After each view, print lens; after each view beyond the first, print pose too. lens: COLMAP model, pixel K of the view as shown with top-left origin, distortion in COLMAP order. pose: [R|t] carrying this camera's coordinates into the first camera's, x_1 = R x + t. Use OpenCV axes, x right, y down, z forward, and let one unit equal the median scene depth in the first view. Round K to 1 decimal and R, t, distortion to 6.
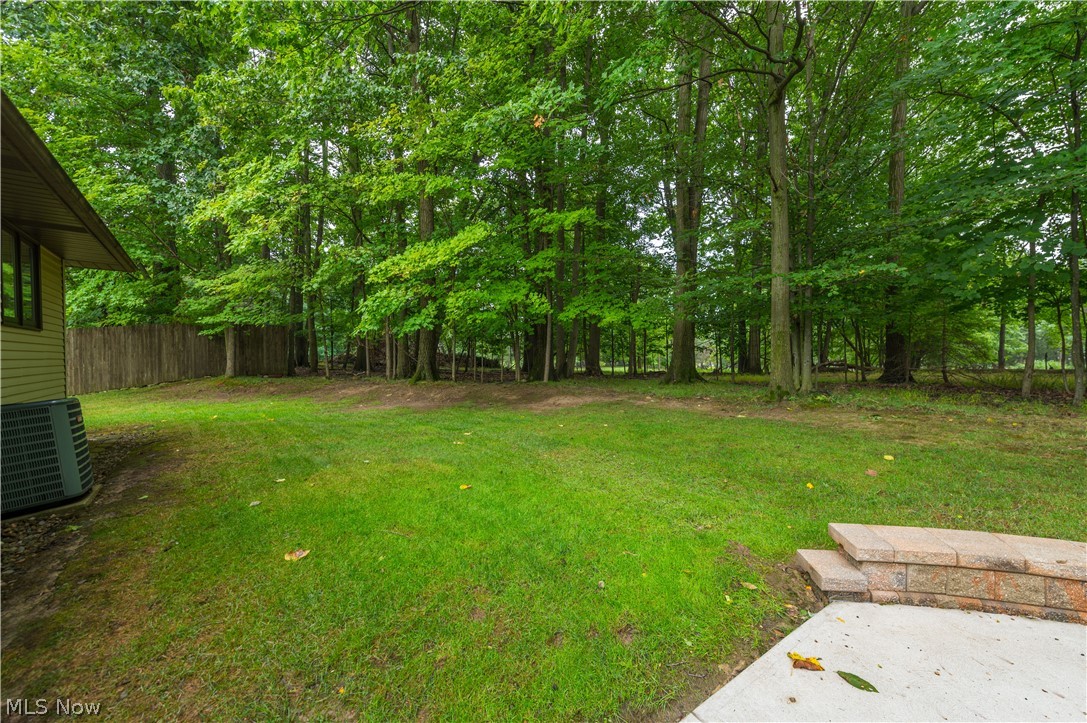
lens RADIAL K [[425.6, 0, 564.6], [0, 425.6, 362.3], [0, 0, 1]] dist [-0.002620, -0.000129]
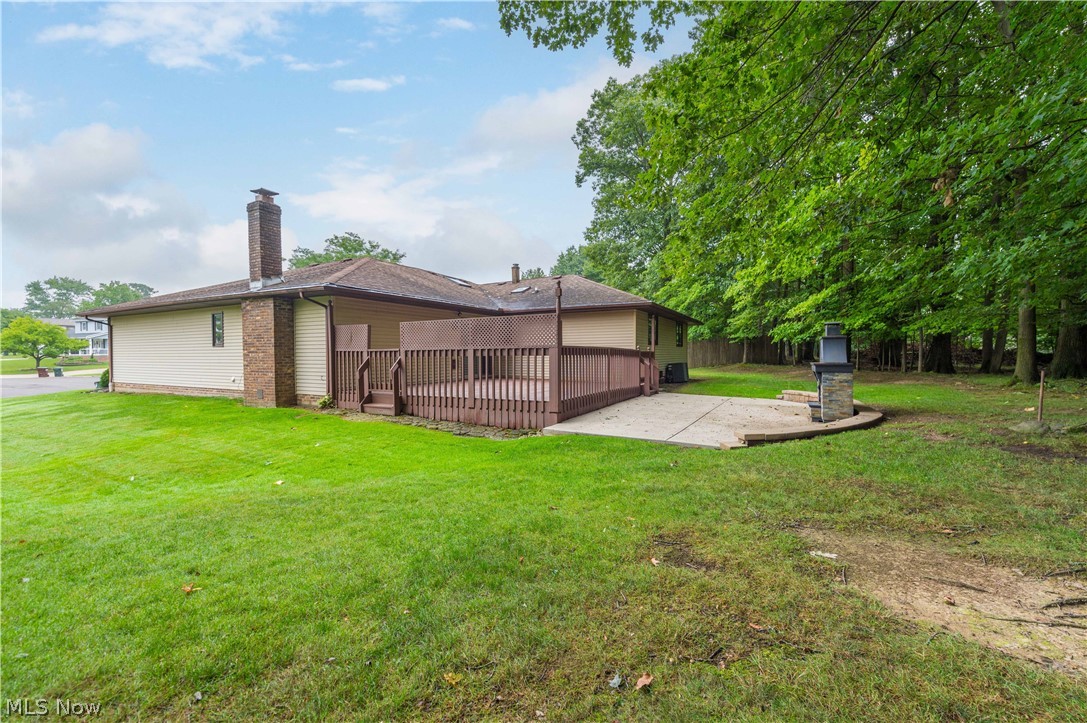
lens RADIAL K [[427.2, 0, 564.1], [0, 427.2, 354.2], [0, 0, 1]] dist [0.001138, -0.000123]
pose [[0.392312, 0.008861, -0.919789, 0.901684], [-0.019722, 0.999805, 0.001220, 0.006842], [0.919621, 0.017662, 0.392410, -0.710708]]
